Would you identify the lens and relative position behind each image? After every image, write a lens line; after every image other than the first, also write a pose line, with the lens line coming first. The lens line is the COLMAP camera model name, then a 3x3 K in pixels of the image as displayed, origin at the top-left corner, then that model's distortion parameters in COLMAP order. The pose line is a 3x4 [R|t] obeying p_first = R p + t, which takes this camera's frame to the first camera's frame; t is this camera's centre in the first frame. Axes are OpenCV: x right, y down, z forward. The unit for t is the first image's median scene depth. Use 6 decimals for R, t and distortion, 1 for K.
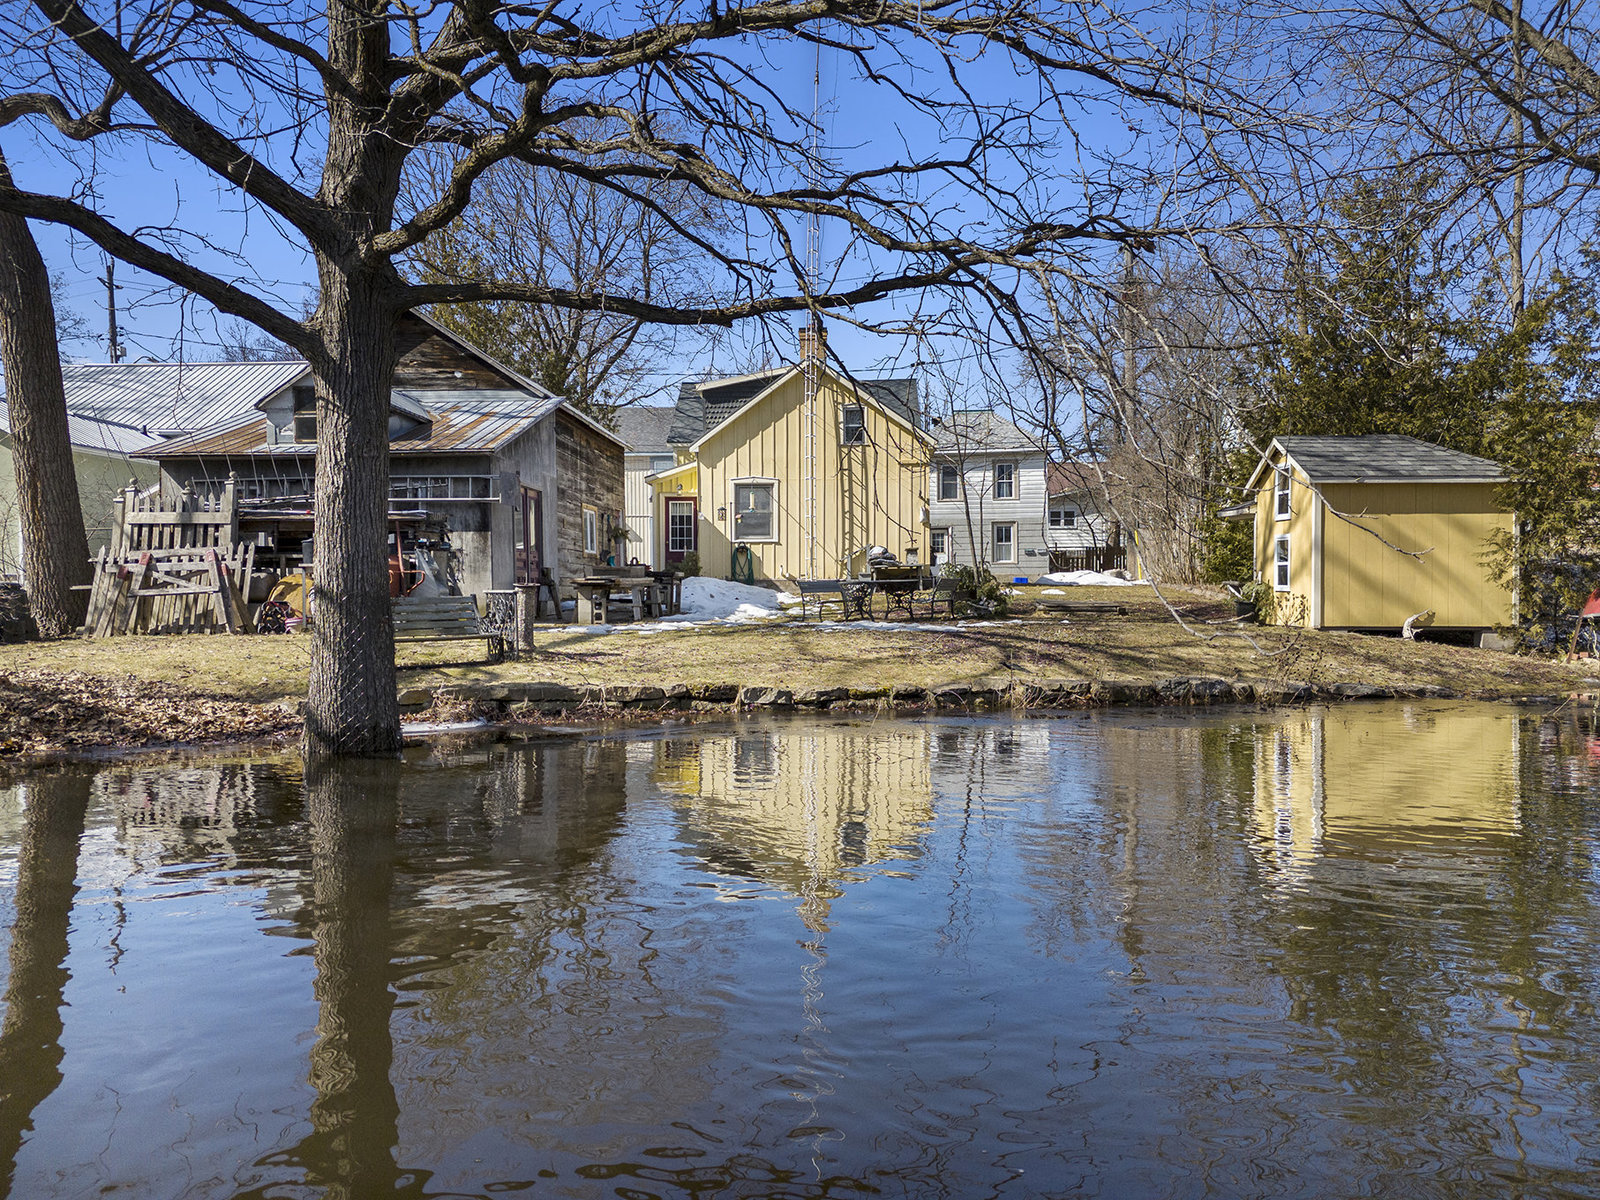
lens RADIAL K [[1169.7, 0, 808.4], [0, 1169.7, 605.8], [0, 0, 1]] dist [0.053646, -0.040587]
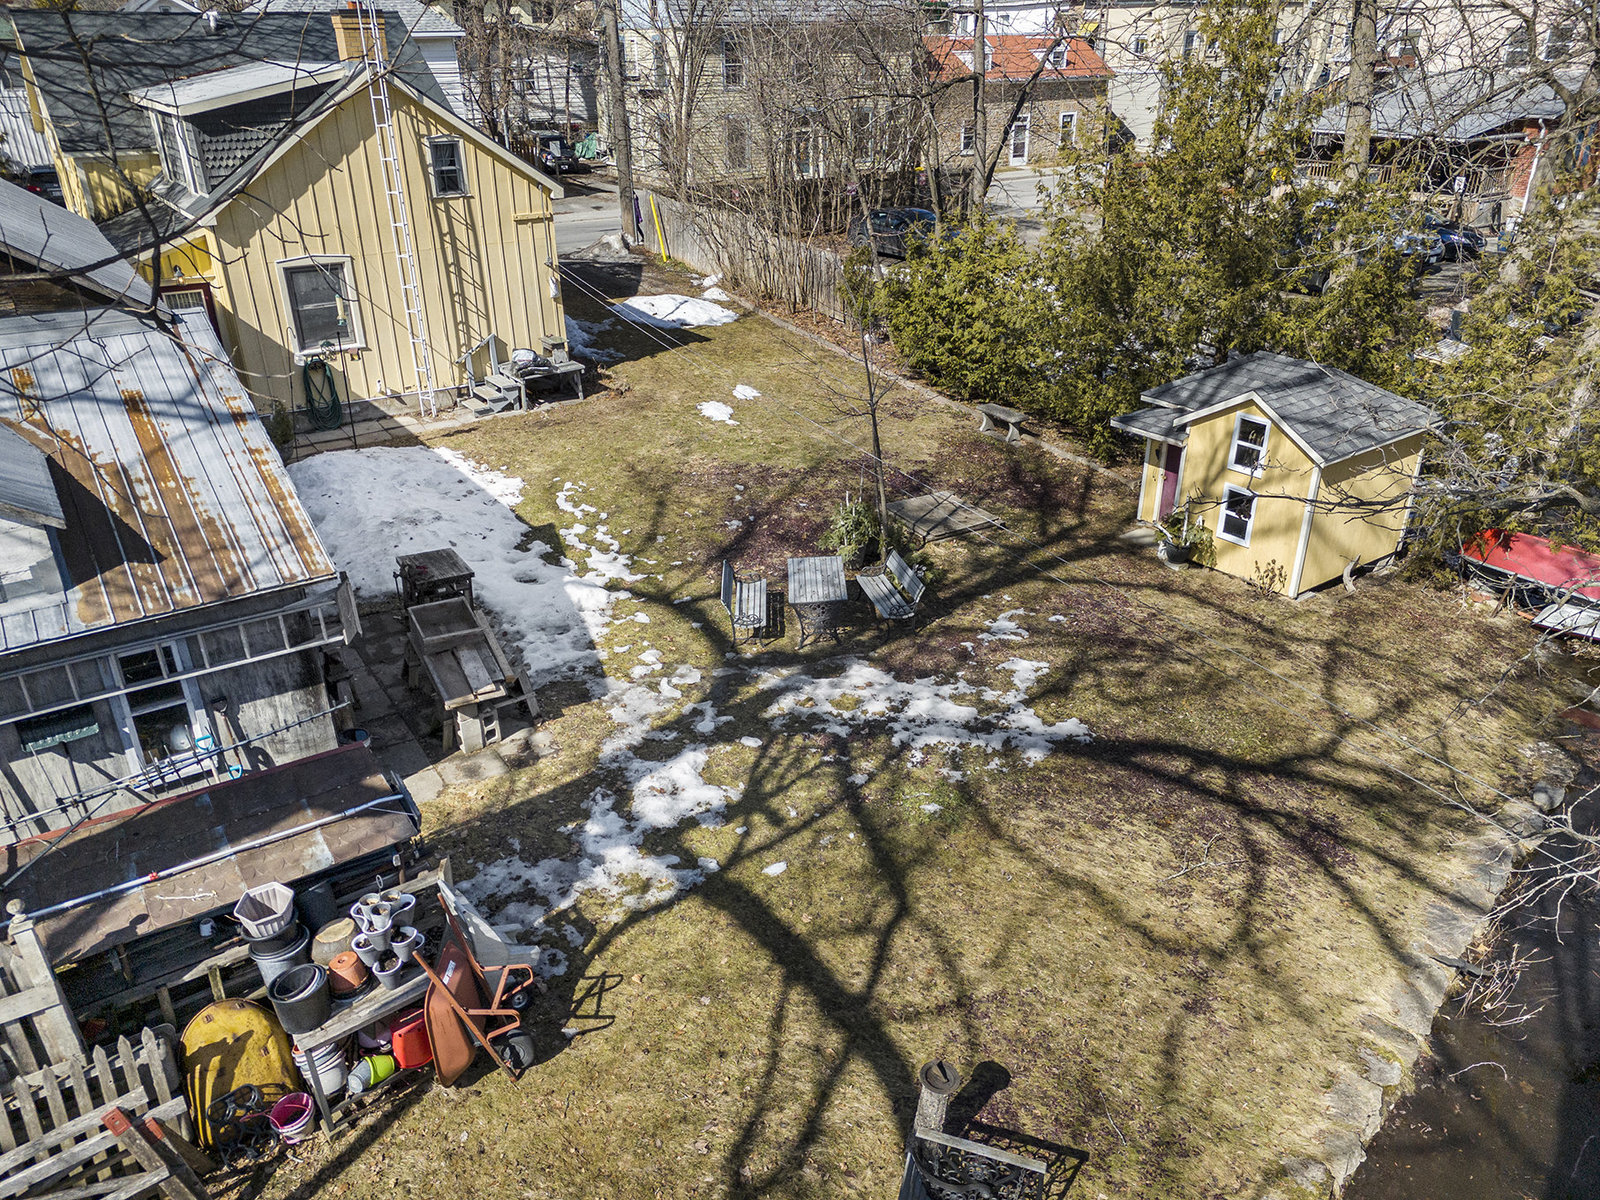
lens RADIAL K [[1169.7, 0, 806.8], [0, 1169.7, 599.7], [0, 0, 1]] dist [0.053646, -0.040587]
pose [[0.807268, -0.257162, 0.531213, -0.231990], [0.013241, 0.907742, 0.419320, -0.213473], [-0.590037, -0.331470, 0.736196, 0.260779]]
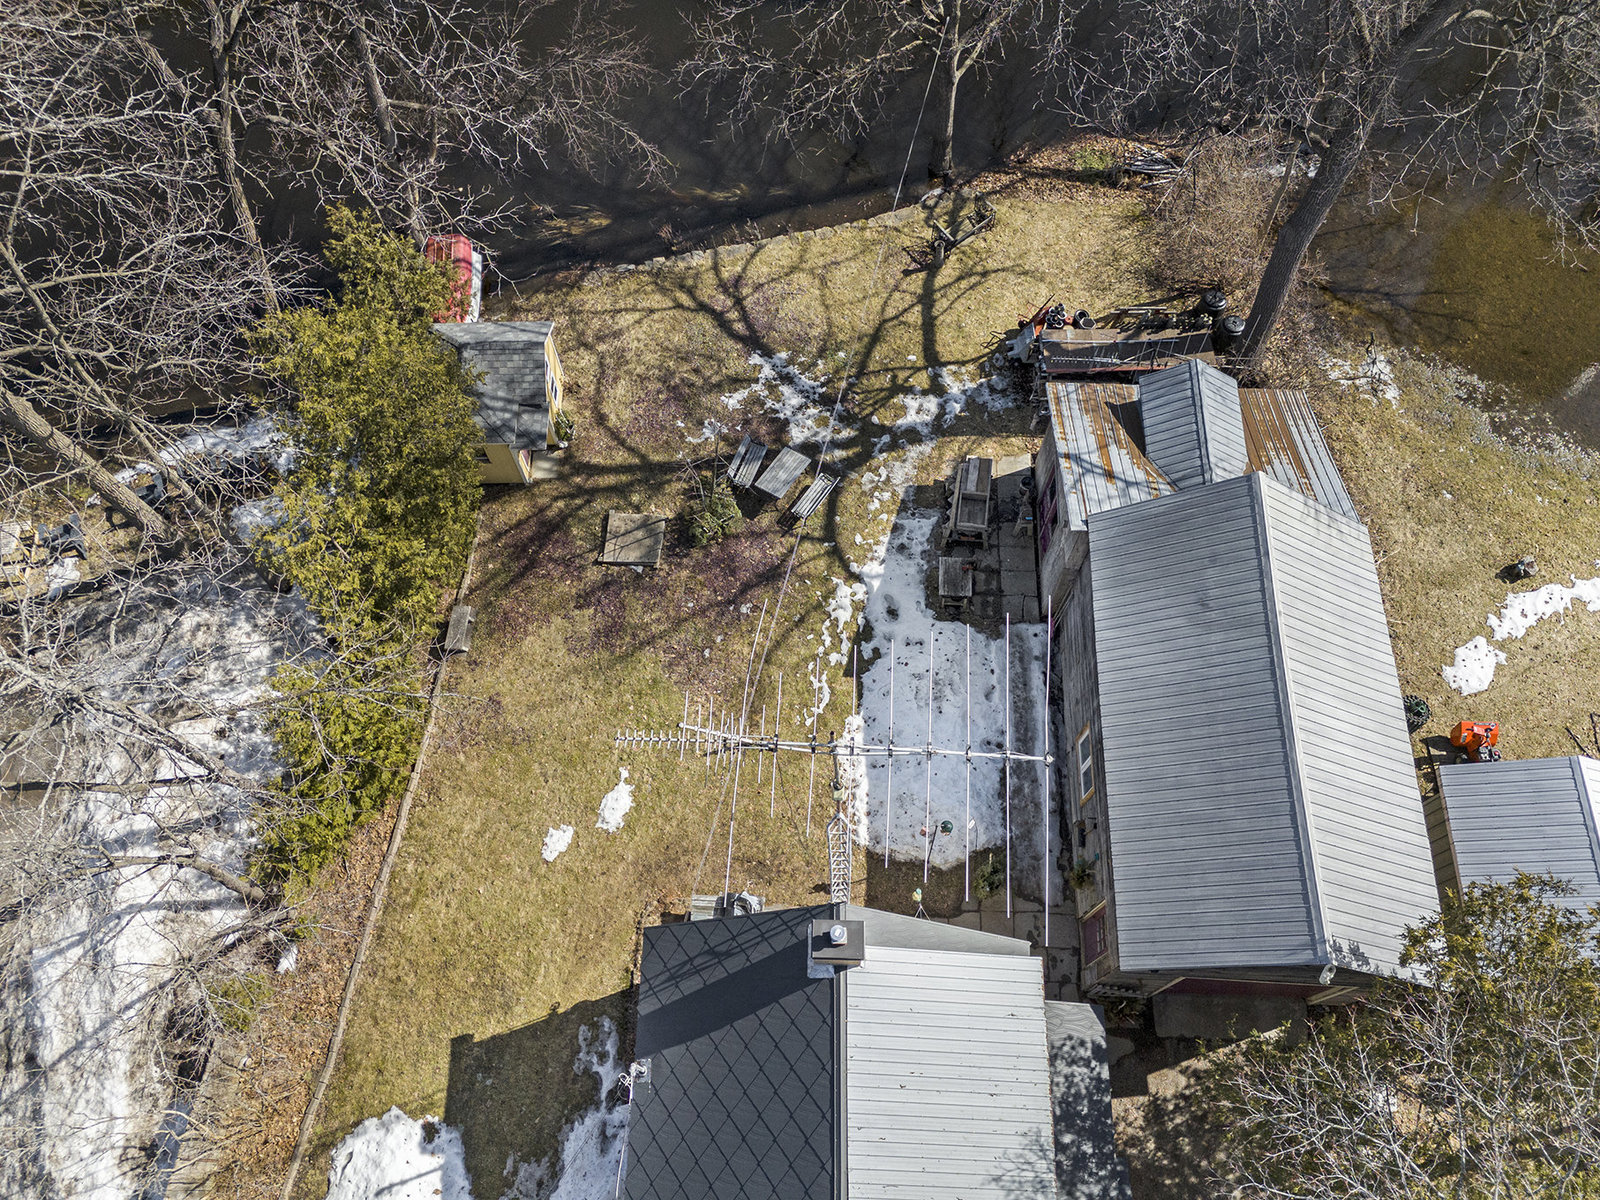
lens RADIAL K [[1169.7, 0, 802.7], [0, 1169.7, 601.0], [0, 0, 1]] dist [0.053646, -0.040587]
pose [[-0.999862, 0.012213, 0.011235, 0.012417], [0.015264, 0.411166, 0.911433, -0.806075], [0.006512, 0.911479, -0.411296, 1.095601]]
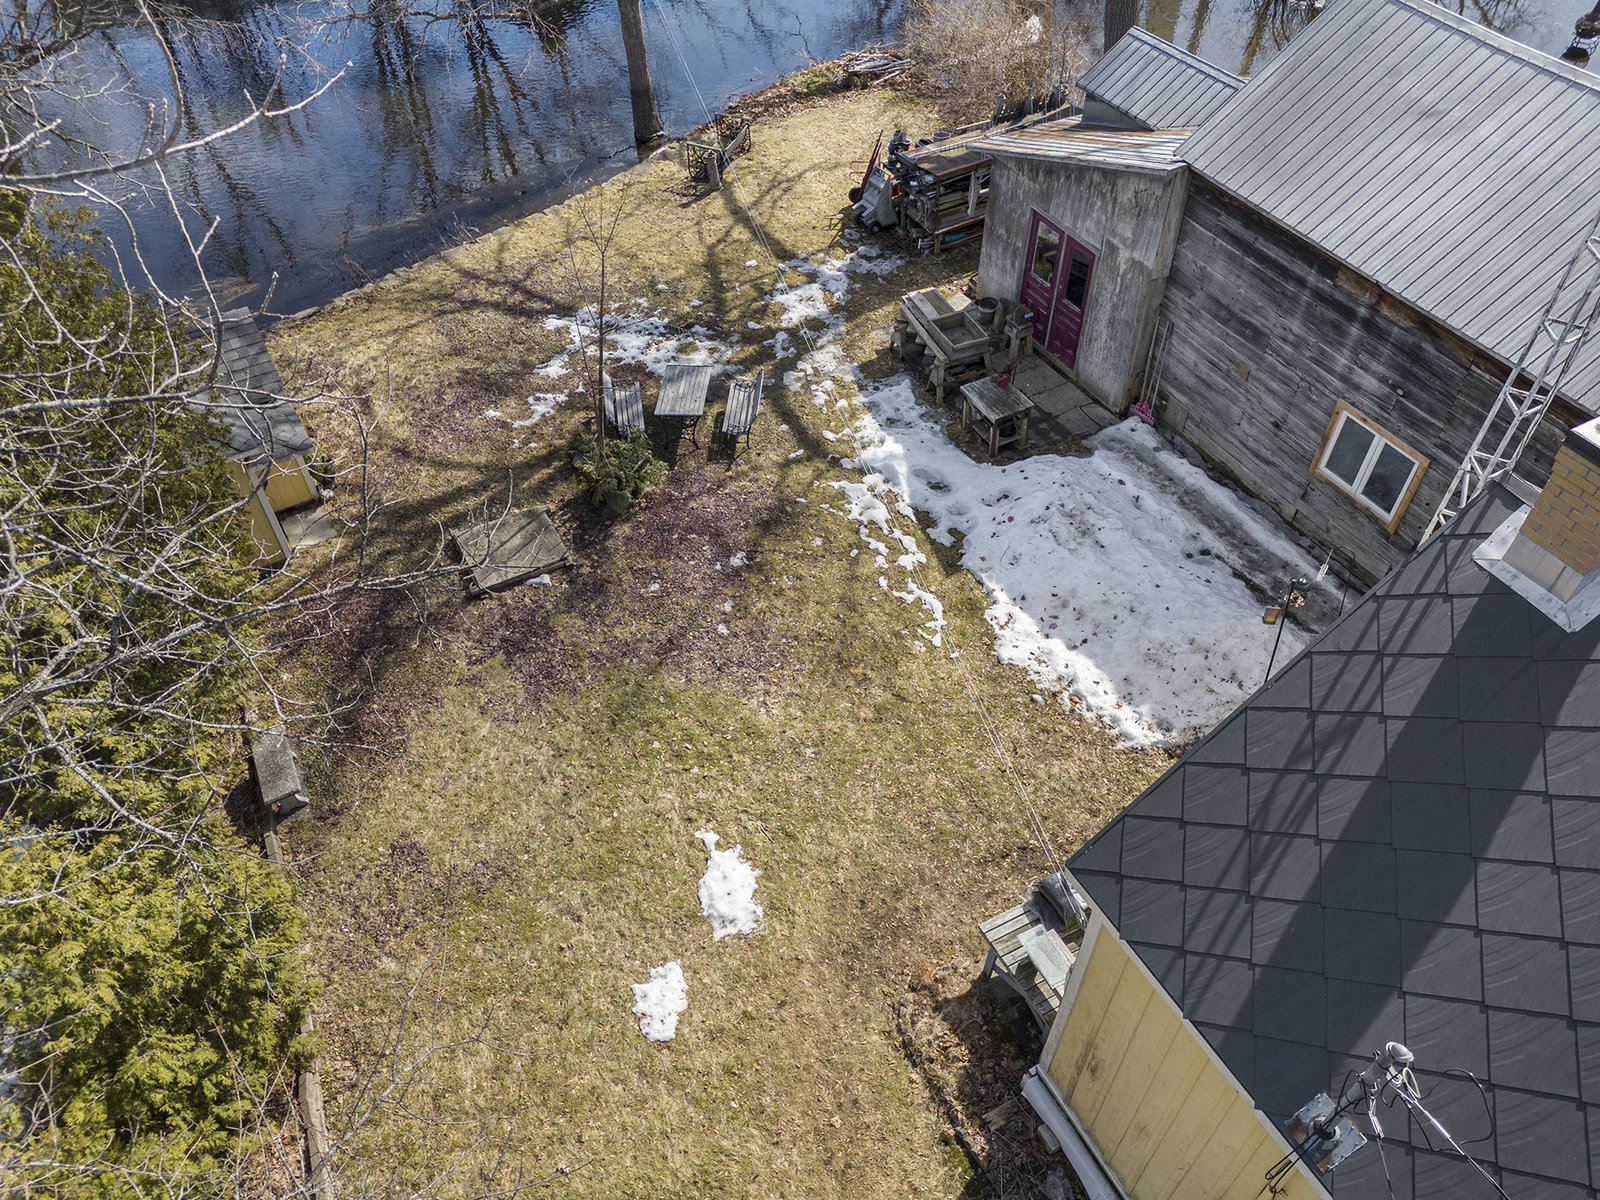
lens RADIAL K [[1169.7, 0, 800.4], [0, 1169.7, 598.1], [0, 0, 1]] dist [0.053646, -0.040587]
pose [[-0.860103, 0.377911, -0.342646, 0.234648], [0.006810, 0.680143, 0.733048, -0.385426], [0.510075, 0.628163, -0.587567, 1.083034]]
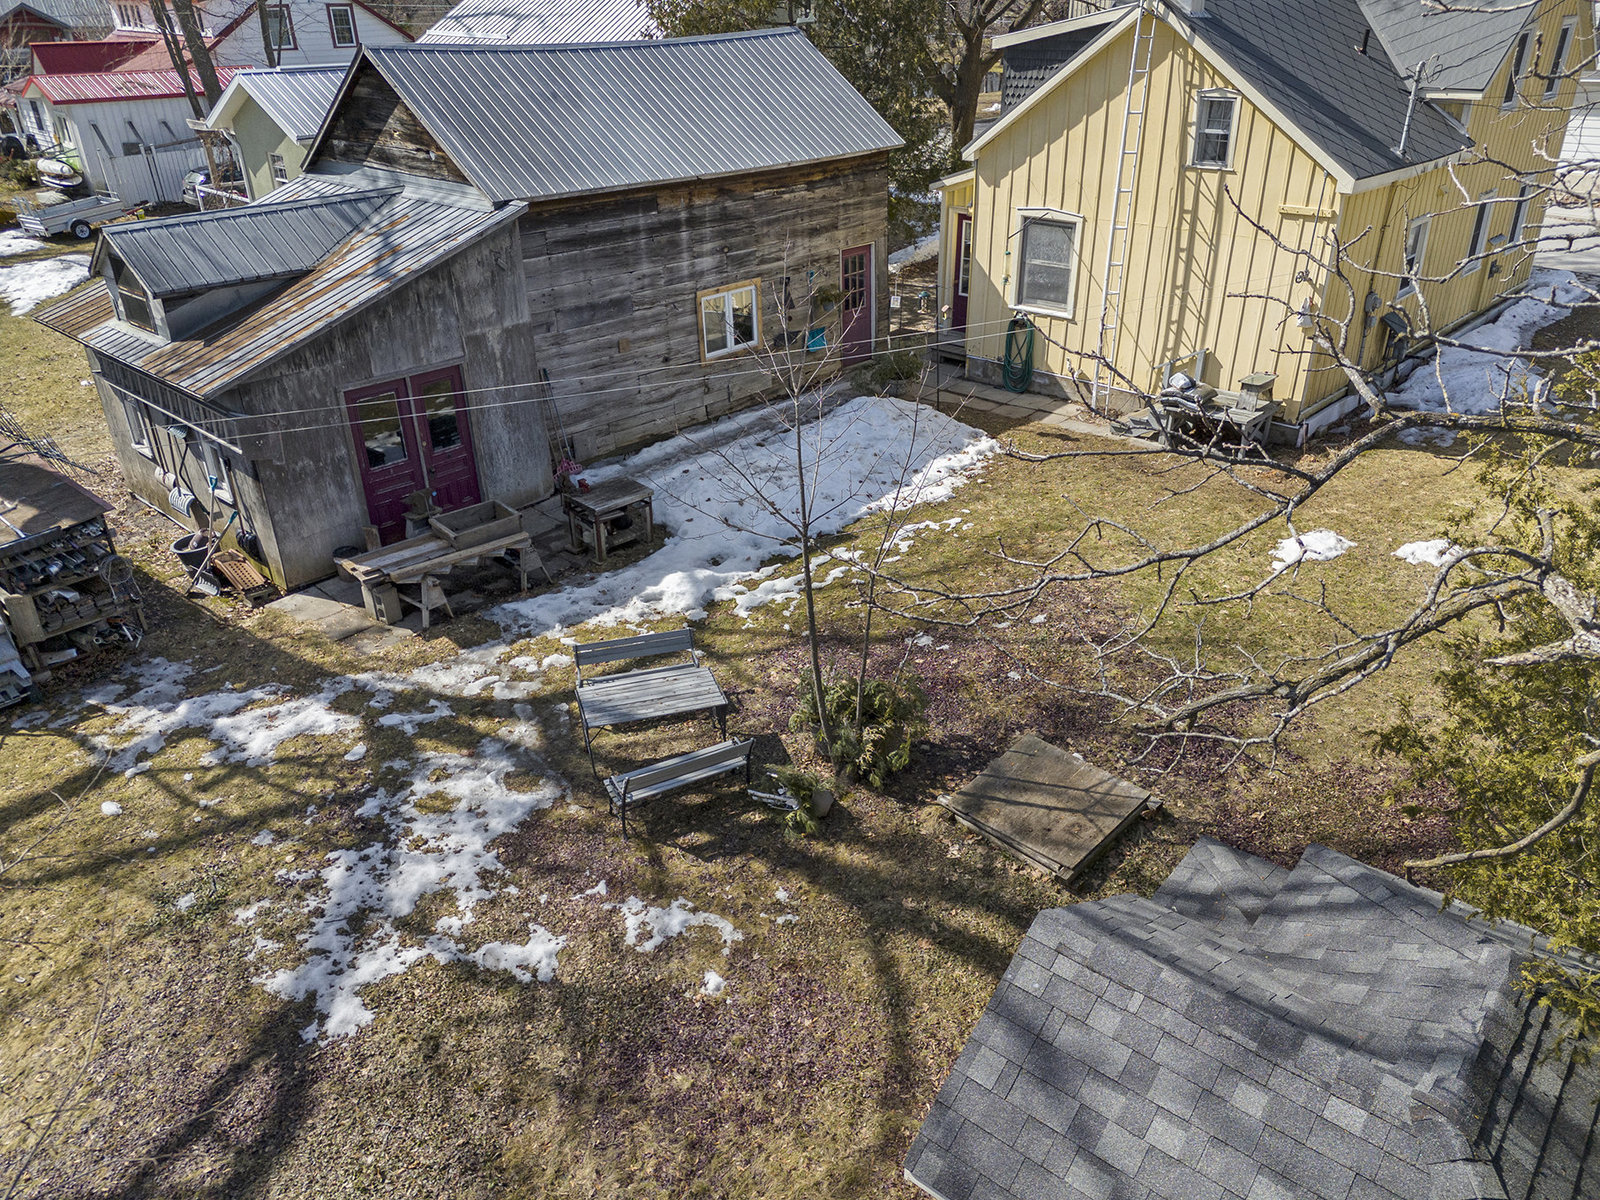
lens RADIAL K [[1169.7, 0, 802.0], [0, 1169.7, 602.5], [0, 0, 1]] dist [0.053646, -0.040587]
pose [[0.760363, 0.295363, -0.578453, 0.281223], [-0.000740, 0.891009, 0.453984, -0.209315], [0.649498, -0.344765, 0.677709, 0.415457]]
